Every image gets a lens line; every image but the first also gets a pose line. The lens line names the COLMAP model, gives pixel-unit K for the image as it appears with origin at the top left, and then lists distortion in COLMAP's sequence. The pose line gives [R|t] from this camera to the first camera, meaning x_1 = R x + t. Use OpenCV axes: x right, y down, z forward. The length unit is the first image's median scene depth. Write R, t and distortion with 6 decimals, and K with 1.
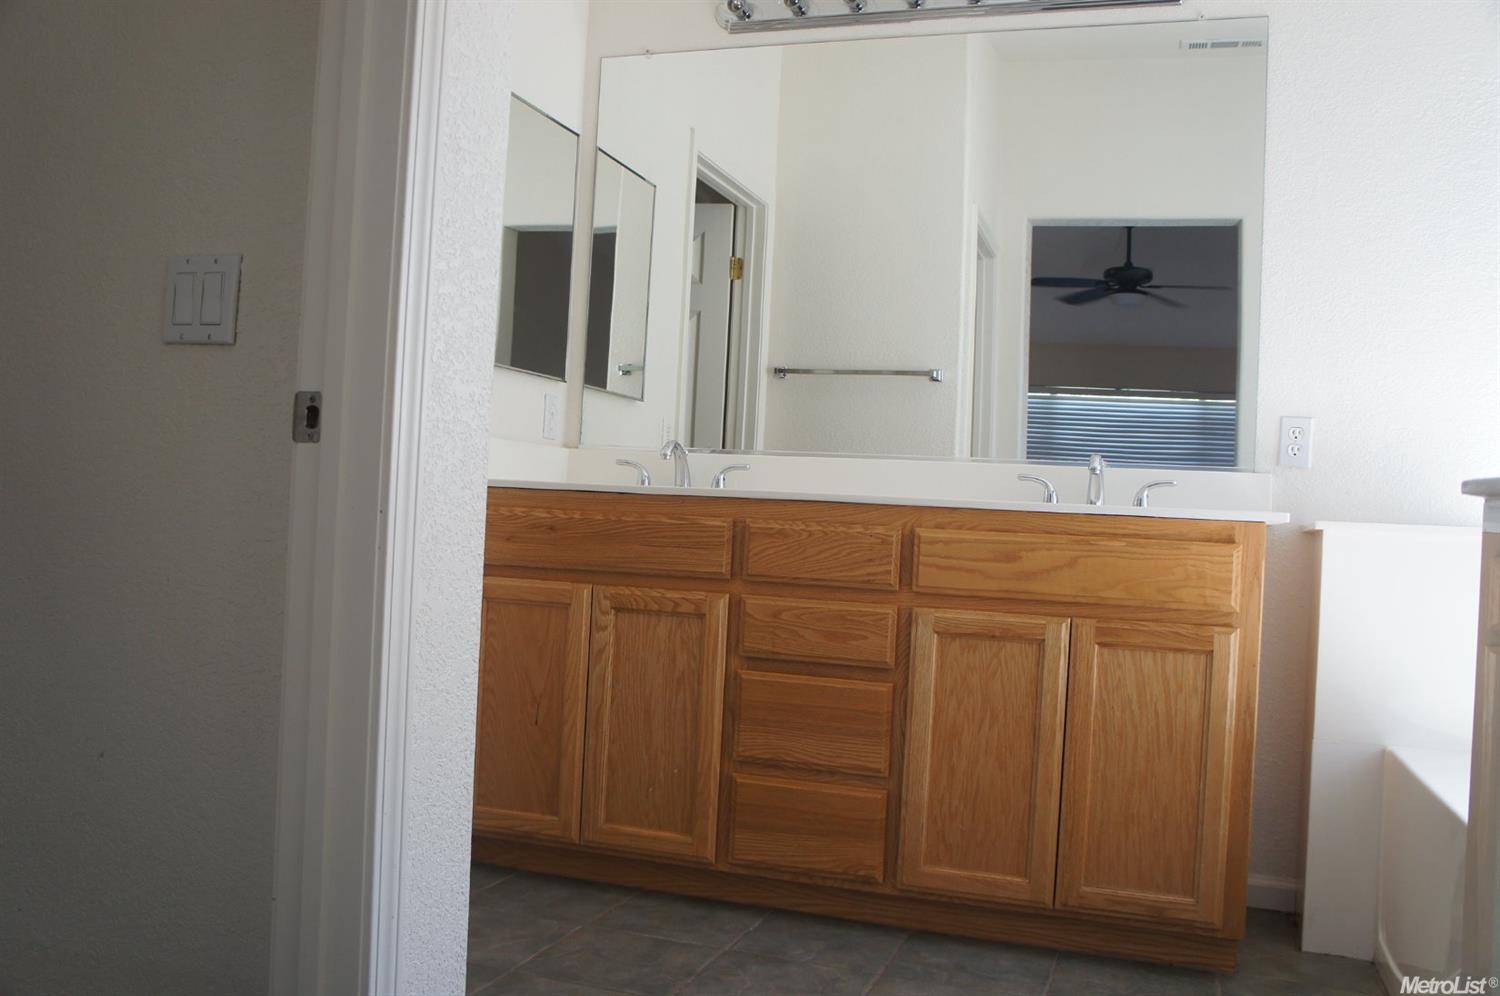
lens RADIAL K [[1298.4, 0, 765.7], [0, 1298.4, 492.9], [0, 0, 1]] dist [-0.147282, 0.181827]
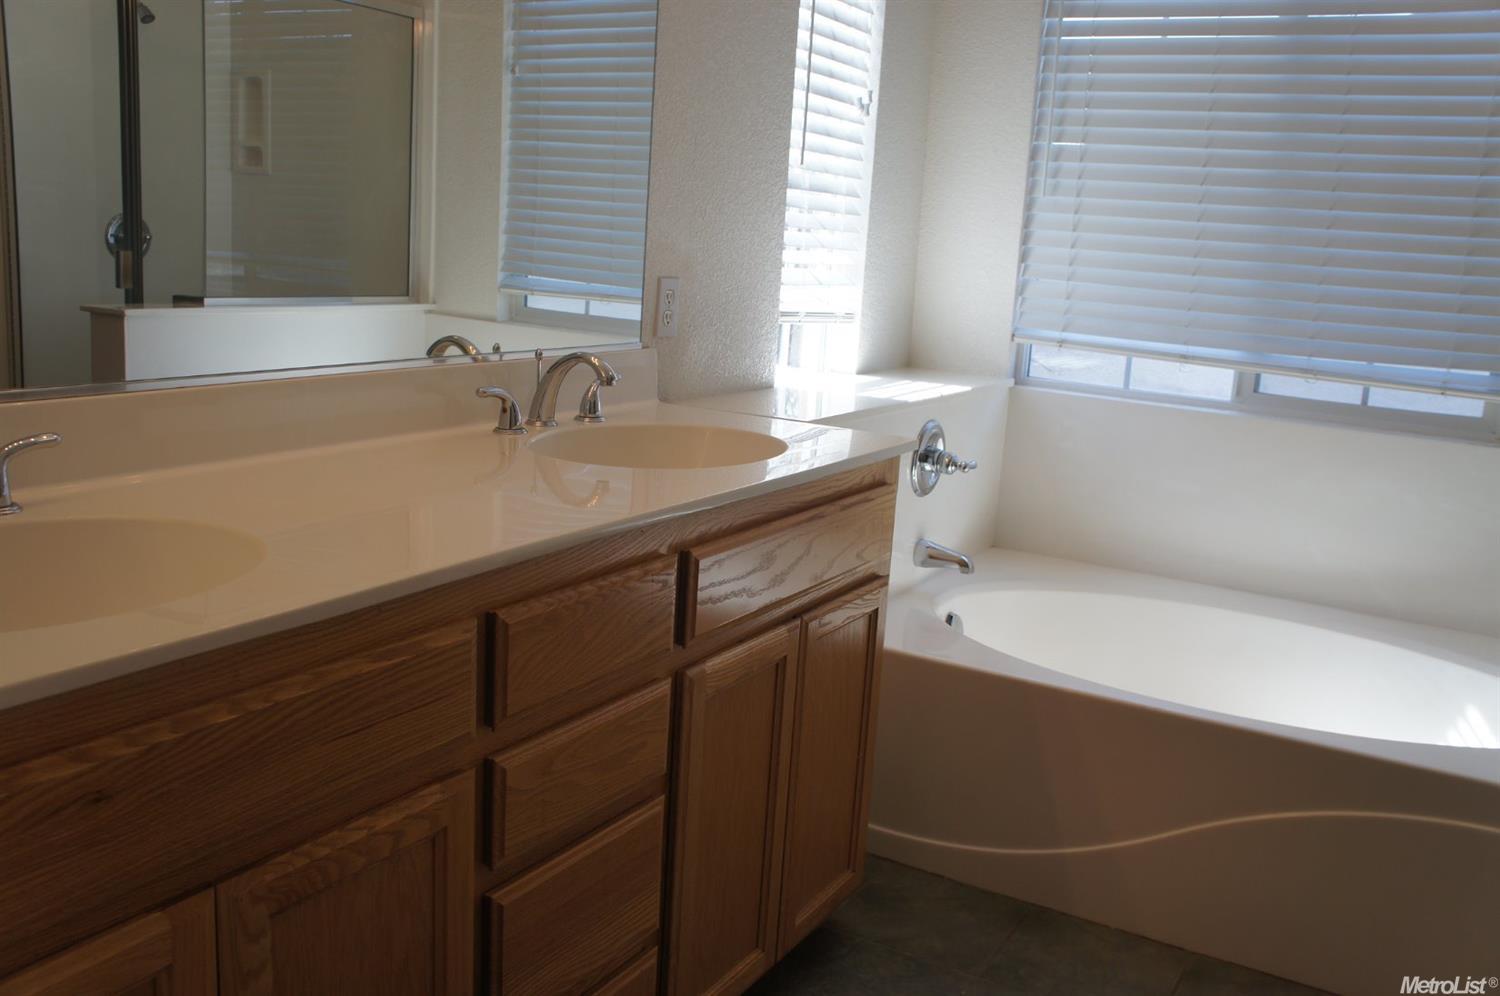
lens RADIAL K [[1298.4, 0, 765.7], [0, 1298.4, 492.9], [0, 0, 1]] dist [-0.147282, 0.181827]
pose [[0.220635, -0.224409, 0.949189, -0.429652], [-0.072153, 0.966750, 0.245333, -0.144026], [-0.972684, -0.122616, 0.197107, 0.804248]]
